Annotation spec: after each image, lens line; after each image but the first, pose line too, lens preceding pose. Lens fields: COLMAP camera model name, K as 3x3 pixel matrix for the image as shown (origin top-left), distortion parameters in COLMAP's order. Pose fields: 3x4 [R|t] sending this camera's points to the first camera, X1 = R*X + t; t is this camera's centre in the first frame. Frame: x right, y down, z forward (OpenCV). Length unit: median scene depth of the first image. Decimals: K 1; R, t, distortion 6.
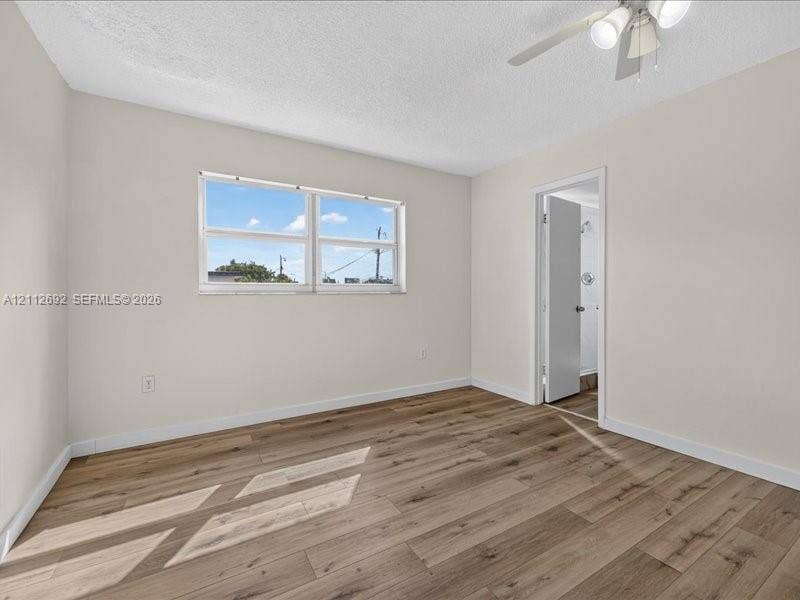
lens RADIAL K [[358.9, 0, 406.9], [0, 358.9, 303.7], [0, 0, 1]] dist [-0.000134, -0.000626]
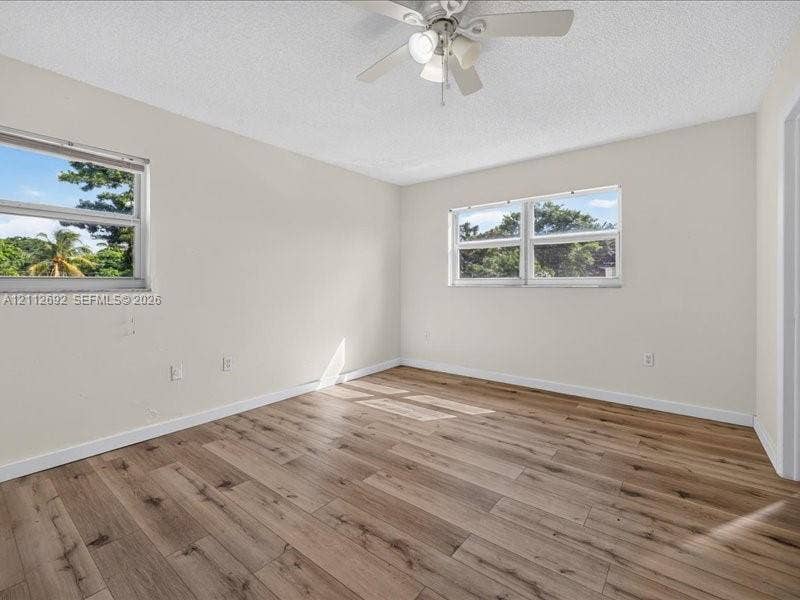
lens RADIAL K [[358.9, 0, 406.9], [0, 358.9, 303.7], [0, 0, 1]] dist [-0.000134, -0.000626]
pose [[0.348507, 0.053635, -0.935770, 0.933191], [-0.030232, 0.998485, 0.045971, -0.018533], [0.936819, 0.012269, 0.349600, 0.280943]]
